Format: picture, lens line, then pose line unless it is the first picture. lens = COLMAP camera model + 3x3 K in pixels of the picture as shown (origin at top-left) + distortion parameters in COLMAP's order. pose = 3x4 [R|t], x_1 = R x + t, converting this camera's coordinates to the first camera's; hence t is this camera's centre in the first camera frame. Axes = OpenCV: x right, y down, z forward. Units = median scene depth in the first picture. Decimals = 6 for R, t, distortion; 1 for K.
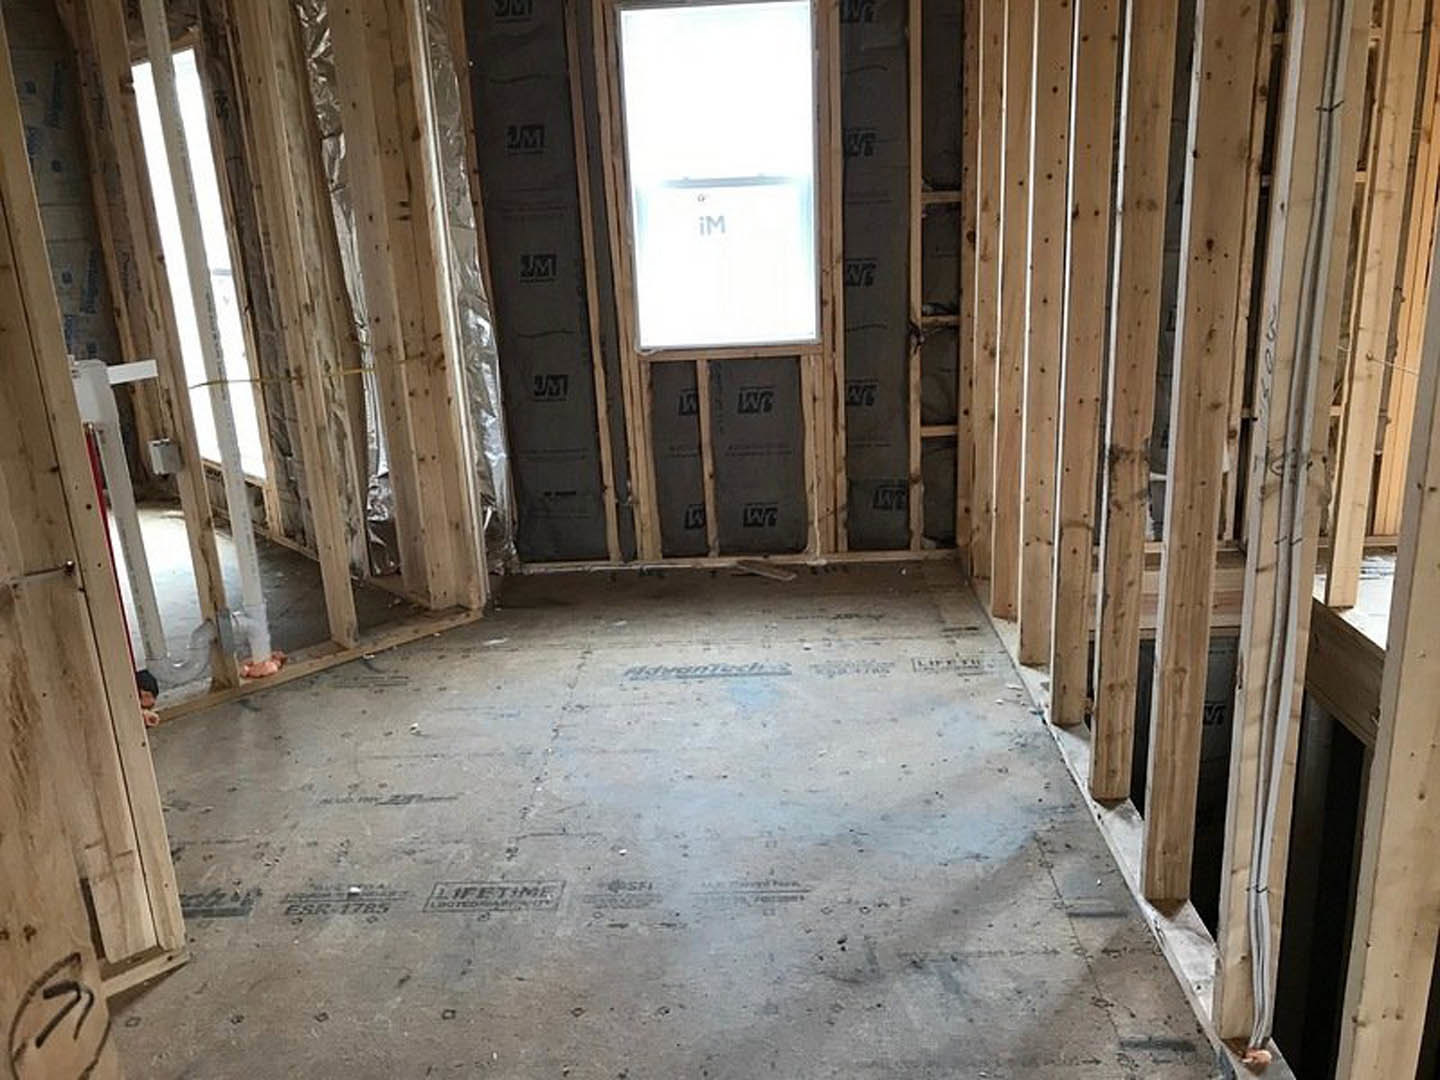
lens RADIAL K [[1181.0, 0, 720.4], [0, 1181.0, 531.7], [0, 0, 1]] dist [0.025536, 0.003277]
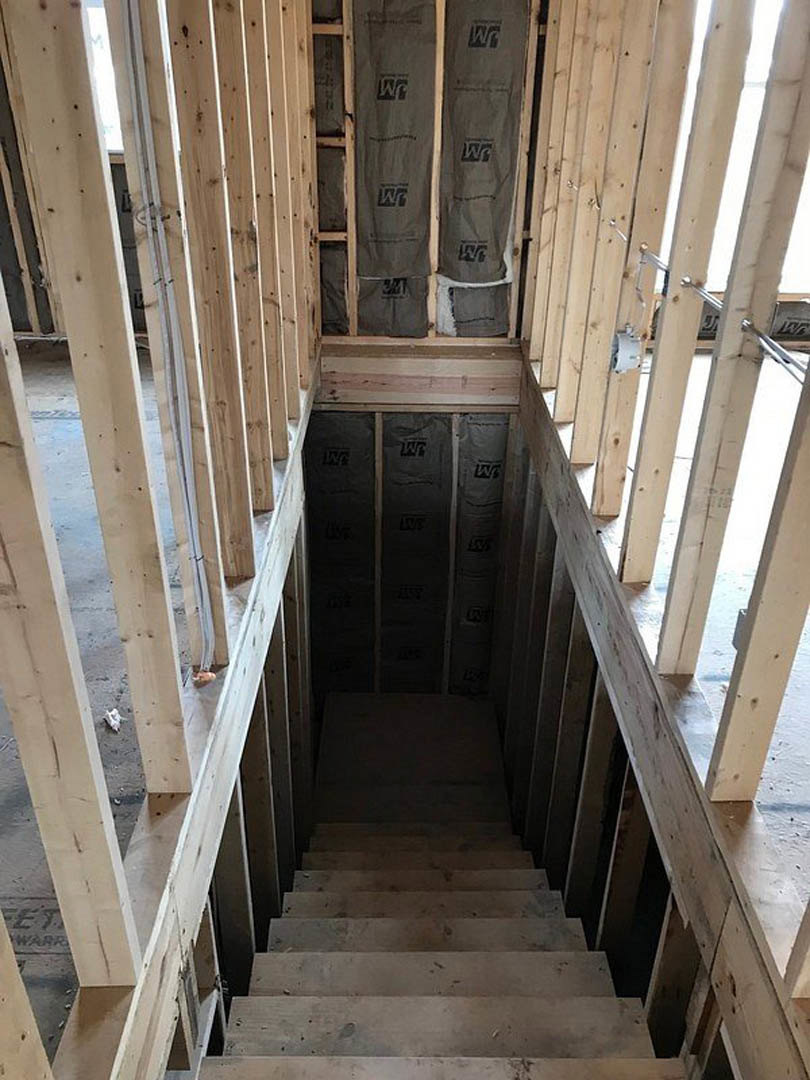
lens RADIAL K [[885.7, 0, 405.0], [0, 885.7, 540.0], [0, 0, 1]] dist [0.025536, 0.003277]
pose [[0.998511, 0.036672, 0.040397, 0.302322], [-0.044309, 0.977080, 0.208212, 0.028464], [-0.031835, -0.209692, 0.977249, 0.008548]]
